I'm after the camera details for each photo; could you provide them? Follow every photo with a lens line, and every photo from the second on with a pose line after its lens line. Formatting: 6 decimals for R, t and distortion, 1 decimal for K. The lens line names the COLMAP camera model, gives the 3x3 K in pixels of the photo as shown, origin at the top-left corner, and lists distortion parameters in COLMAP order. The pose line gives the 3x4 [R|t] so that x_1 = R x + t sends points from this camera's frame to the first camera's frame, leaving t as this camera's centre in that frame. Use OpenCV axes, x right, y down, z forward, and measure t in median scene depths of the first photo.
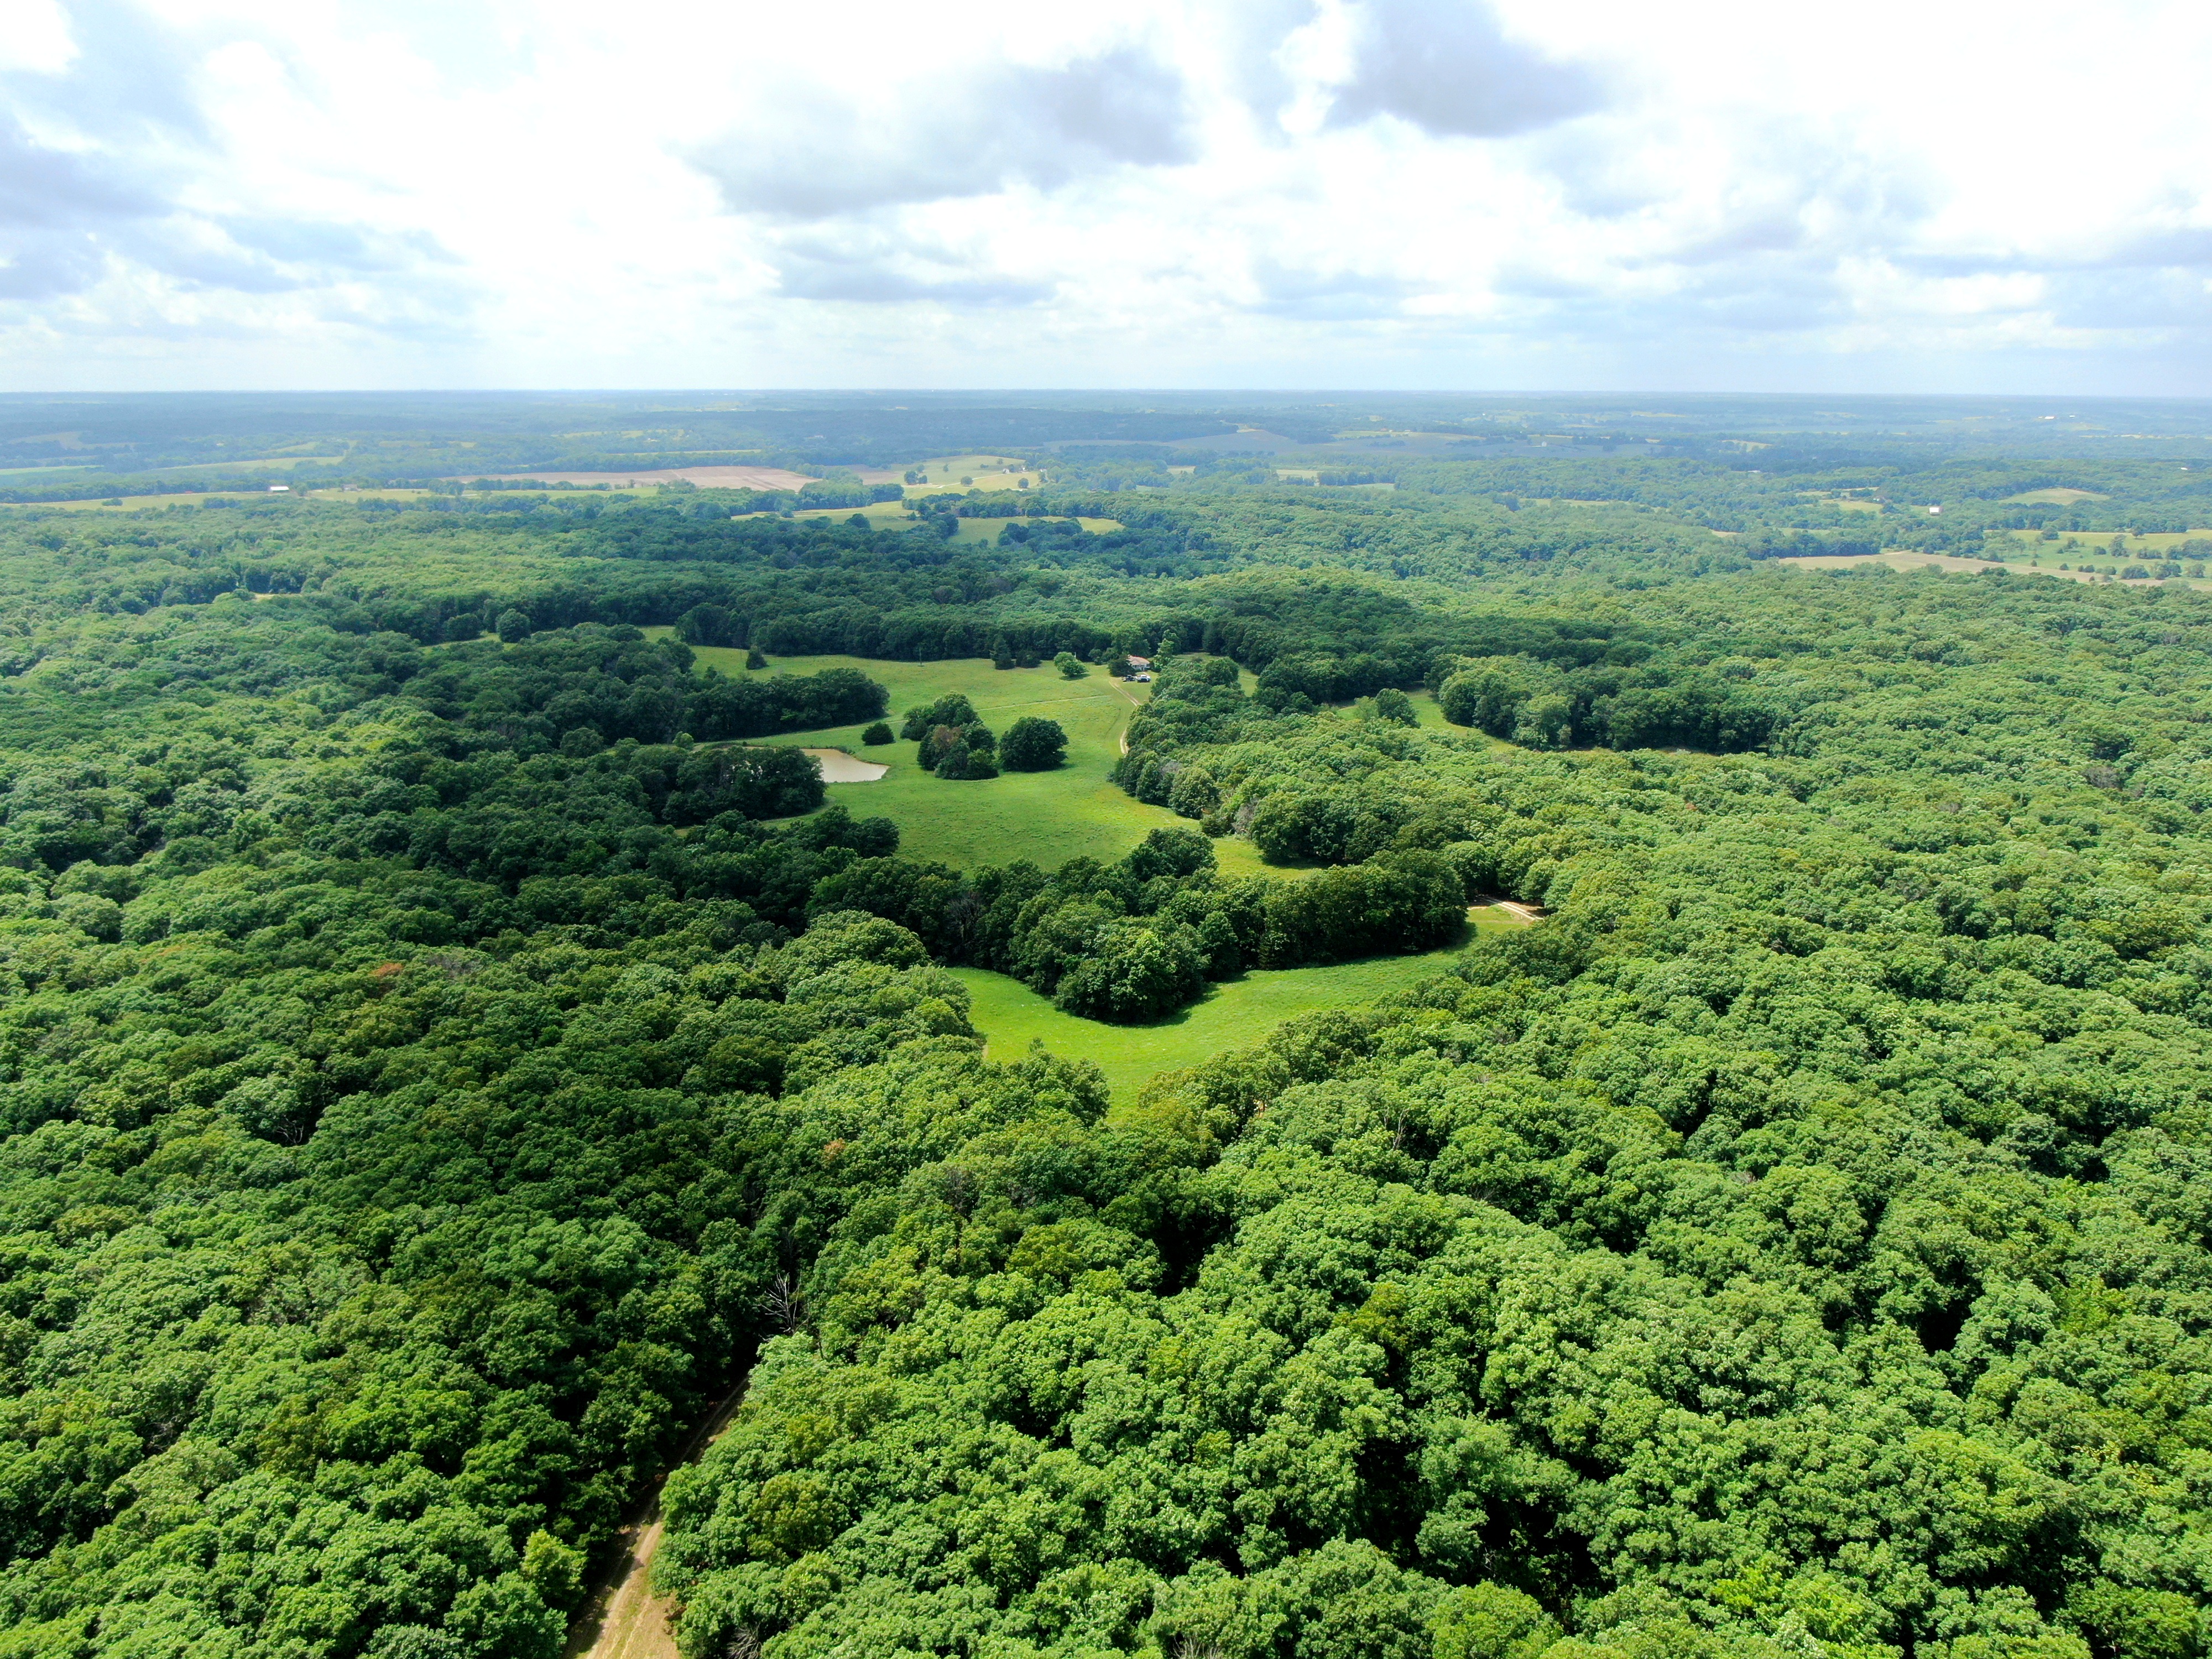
lens RADIAL K [[1597.0, 0, 1105.8], [0, 1597.0, 834.4], [0, 0, 1]] dist [-0.018764, 0.014123]
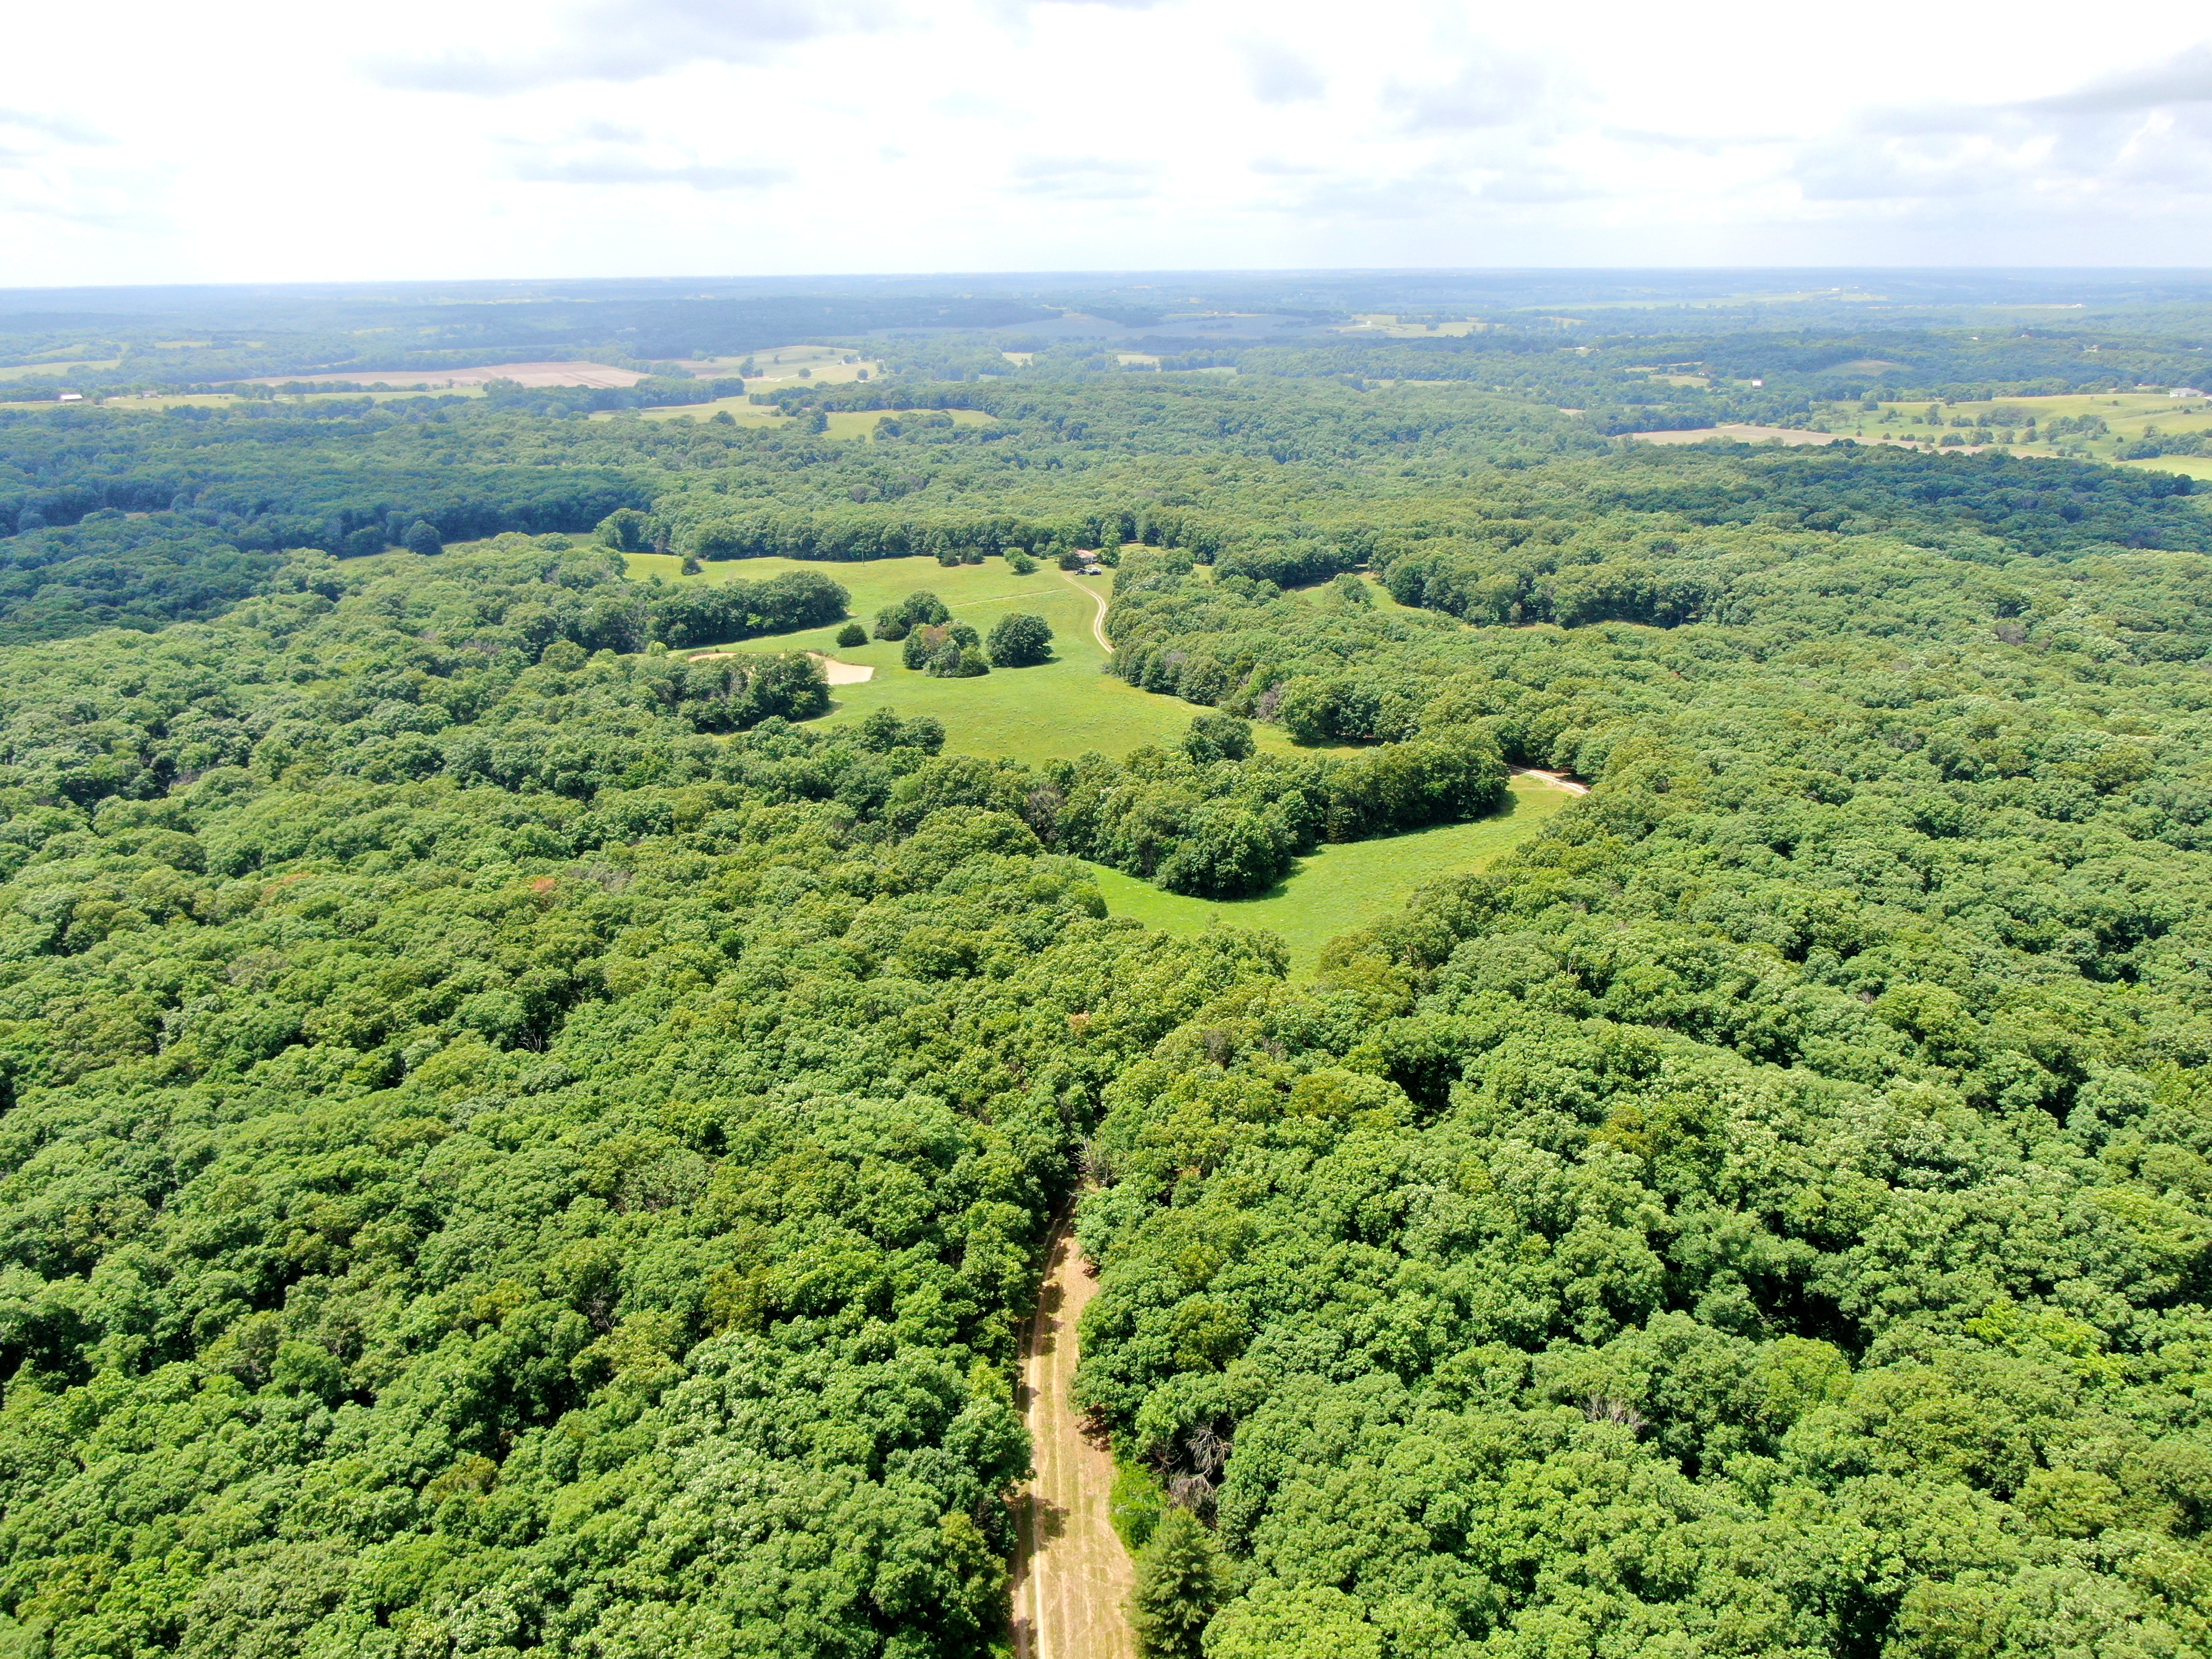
lens RADIAL K [[1597.0, 0, 1109.1], [0, 1597.0, 831.5], [0, 0, 1]] dist [-0.018764, 0.014123]
pose [[0.993020, -0.050285, 0.106685, -0.191401], [0.043167, 0.996751, 0.068006, -0.002678], [-0.109758, -0.062926, 0.991964, -0.047786]]
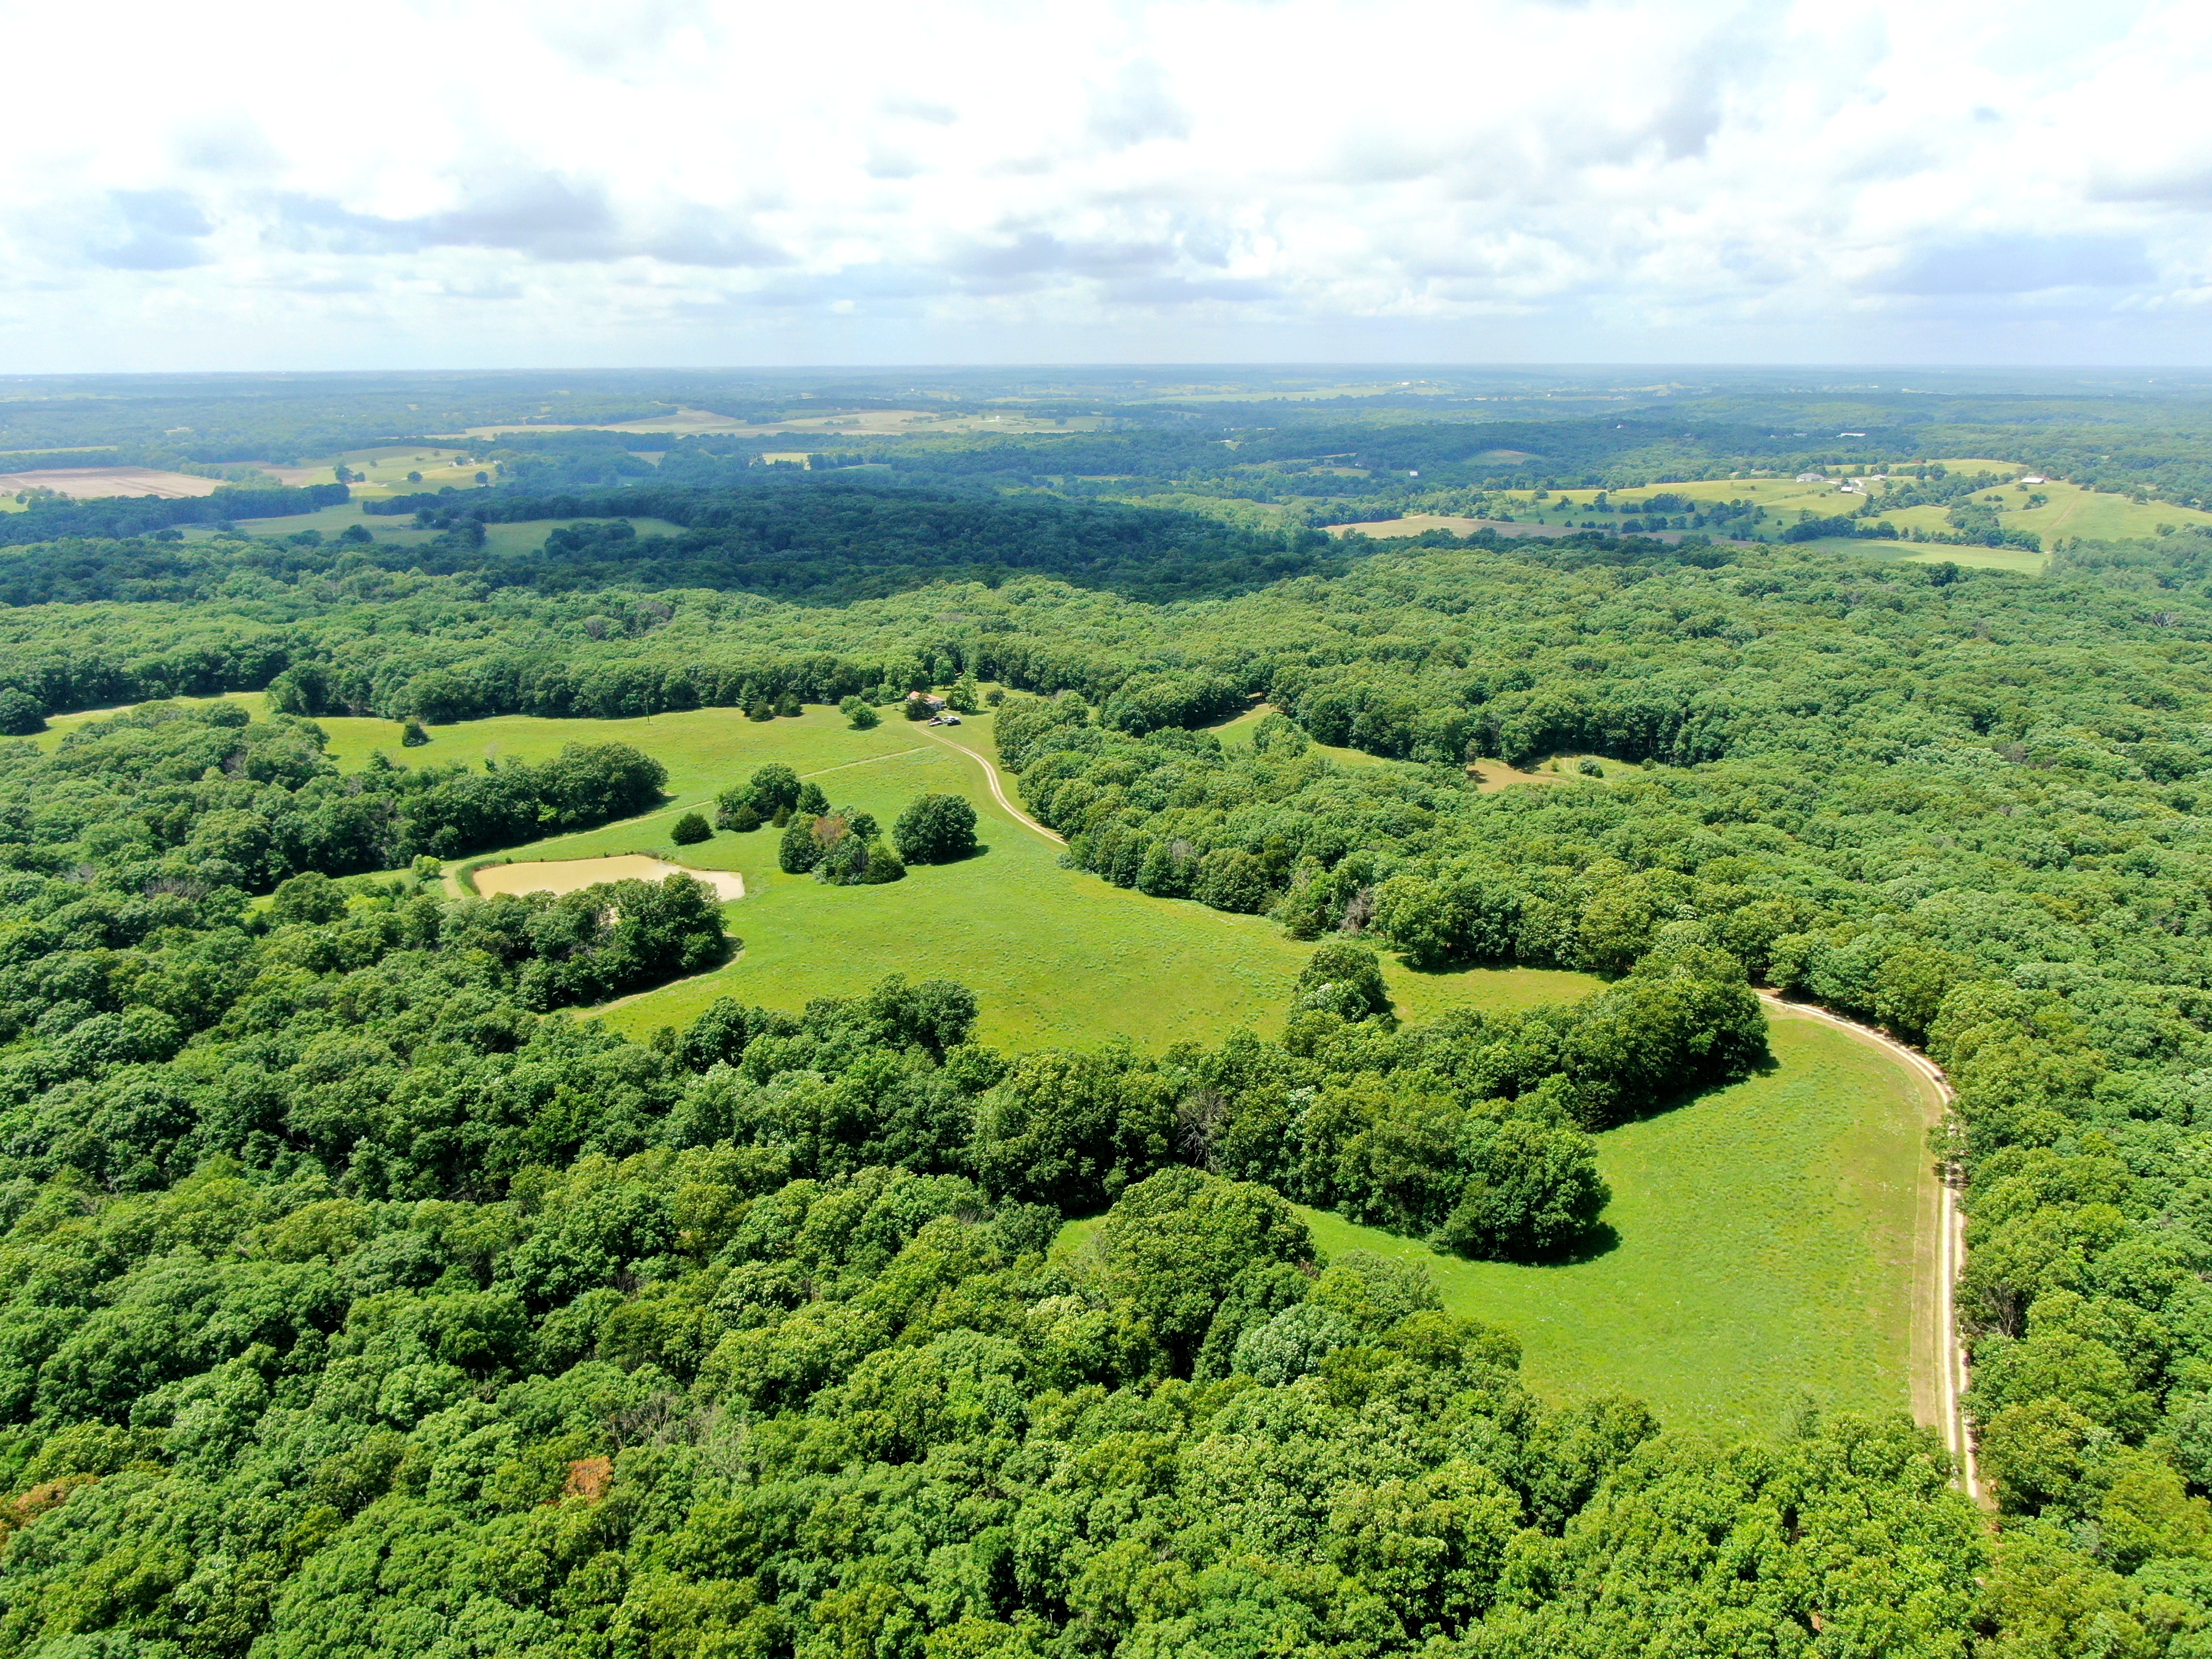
lens RADIAL K [[1597.0, 0, 1117.4], [0, 1597.0, 826.8], [0, 0, 1]] dist [-0.018764, 0.014123]
pose [[0.933701, -0.107753, 0.341455, -0.429463], [0.104335, 0.994136, 0.028419, -0.129107], [-0.342515, 0.009091, 0.939468, 0.407178]]
